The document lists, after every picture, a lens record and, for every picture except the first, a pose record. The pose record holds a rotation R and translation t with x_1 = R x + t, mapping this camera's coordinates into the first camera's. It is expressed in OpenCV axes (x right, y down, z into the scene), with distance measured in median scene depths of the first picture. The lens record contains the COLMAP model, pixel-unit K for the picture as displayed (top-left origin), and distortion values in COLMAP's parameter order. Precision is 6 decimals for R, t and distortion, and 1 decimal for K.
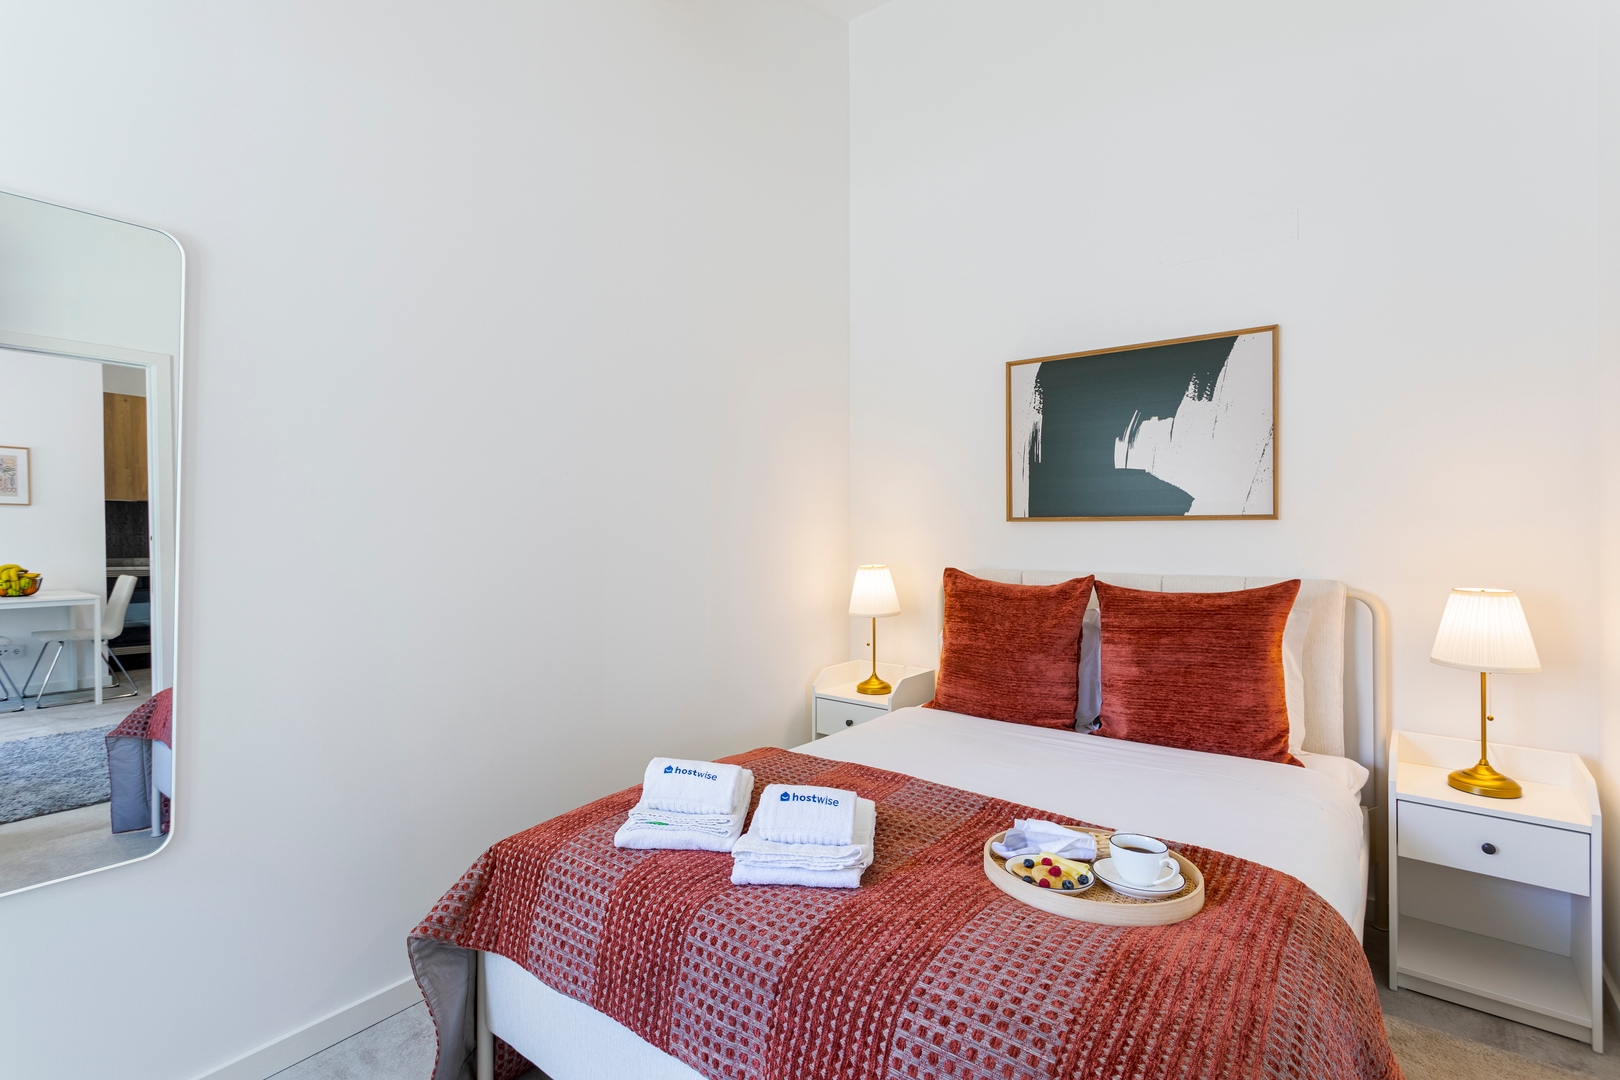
lens RADIAL K [[767.7, 0, 807.7], [0, 767.7, 528.7], [0, 0, 1]] dist [0.000352, 0.001930]
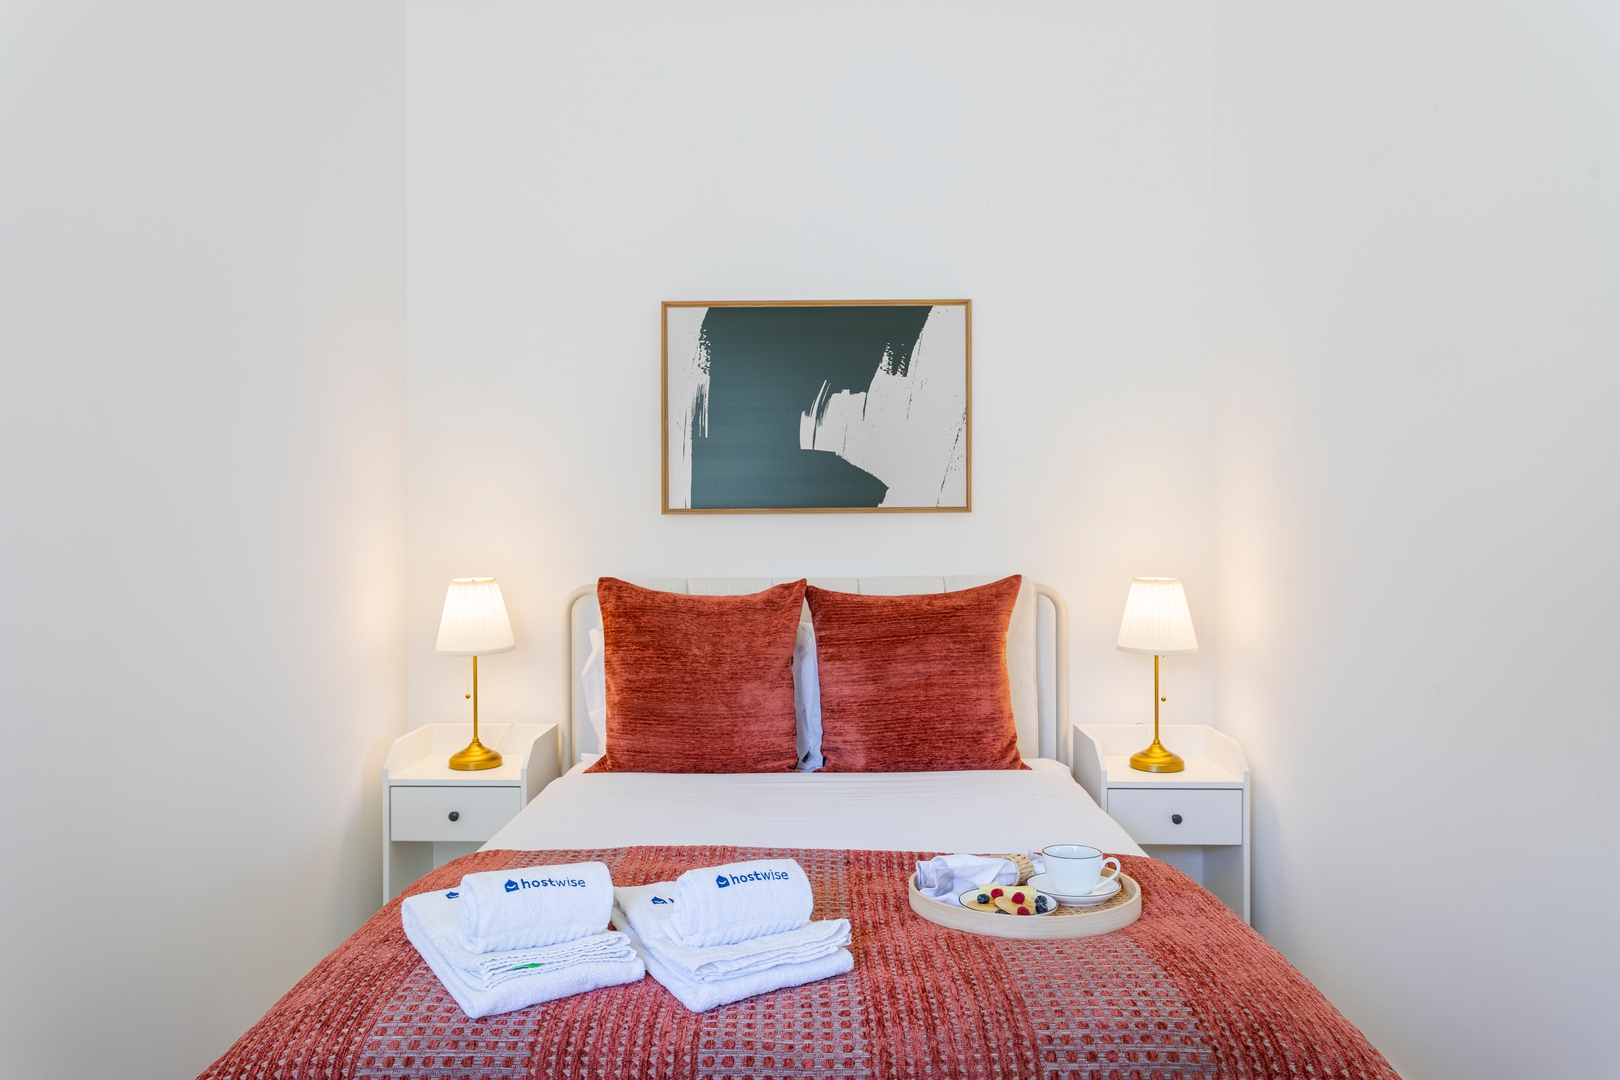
lens RADIAL K [[1098.0, 0, 807.7], [0, 1098.0, 536.0], [0, 0, 1]] dist [-0.015907, 0.010606]
pose [[0.798401, -0.006872, 0.602086, -0.355415], [0.005874, 0.999976, 0.003624, 0.011496], [-0.602097, 0.000643, 0.798423, 0.075583]]
